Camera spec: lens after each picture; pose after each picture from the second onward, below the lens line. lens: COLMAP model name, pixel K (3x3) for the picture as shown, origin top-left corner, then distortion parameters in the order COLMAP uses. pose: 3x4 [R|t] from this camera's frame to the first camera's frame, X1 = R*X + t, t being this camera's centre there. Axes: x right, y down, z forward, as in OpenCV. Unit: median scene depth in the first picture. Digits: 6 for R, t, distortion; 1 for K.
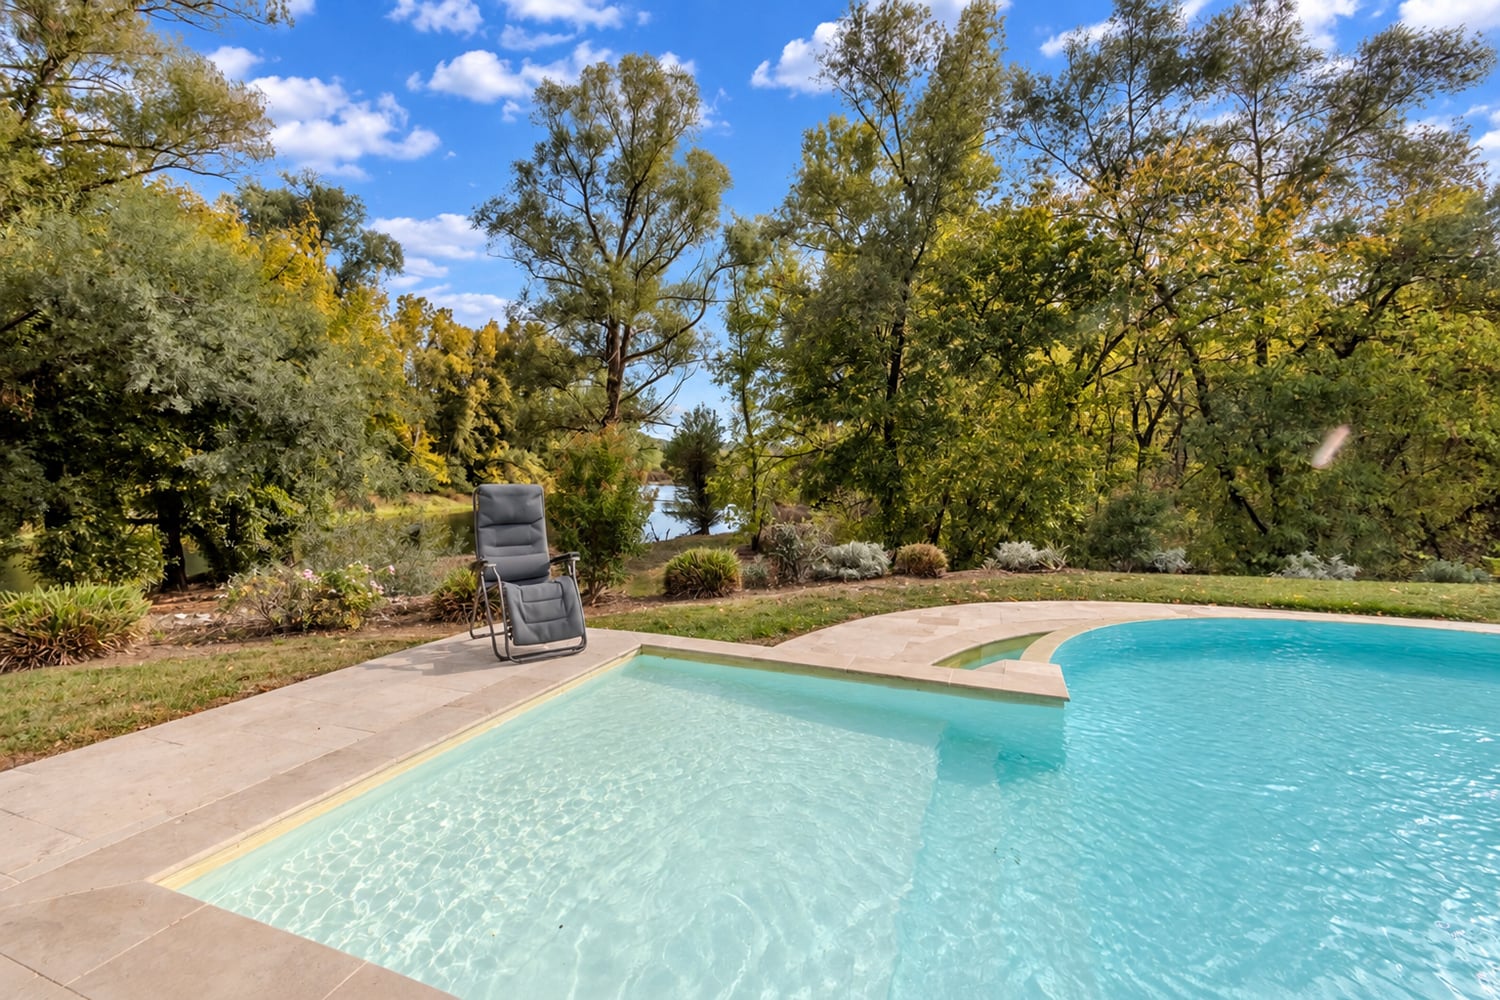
lens RADIAL K [[680.3, 0, 742.7], [0, 680.3, 477.3], [0, 0, 1]] dist [0.010198, -0.001868]
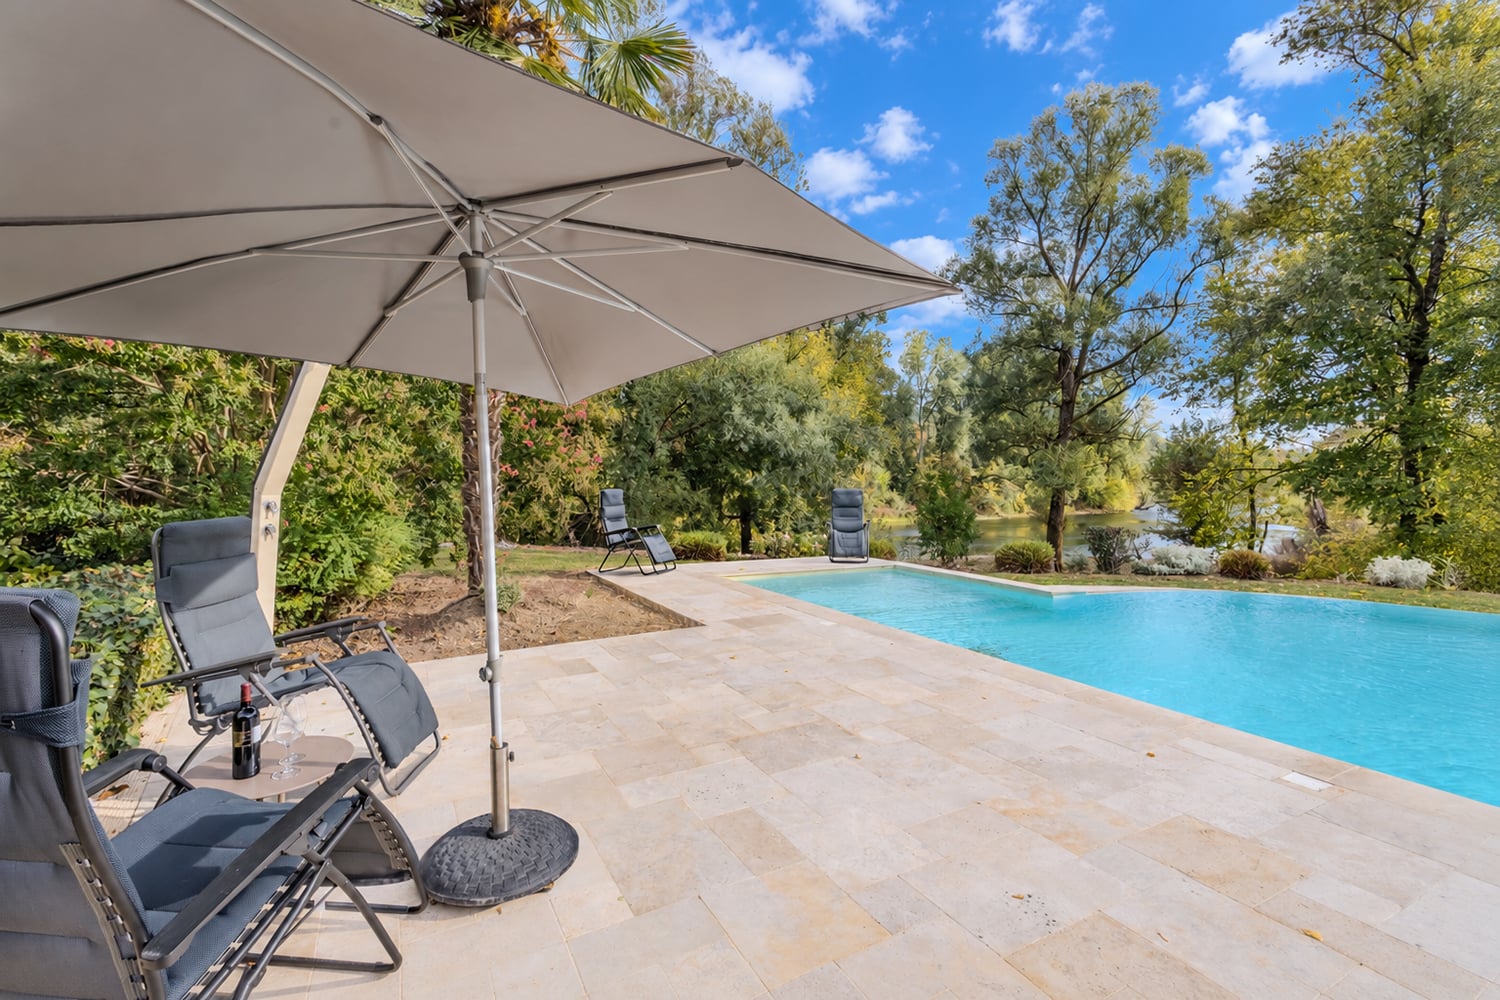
lens RADIAL K [[680.3, 0, 712.9], [0, 680.3, 483.7], [0, 0, 1]] dist [0.010198, -0.001868]
pose [[0.727239, -0.000784, -0.686383, 0.140335], [-0.008617, 0.999910, -0.010271, 0.003330], [0.686330, 0.013384, 0.727167, -0.143319]]
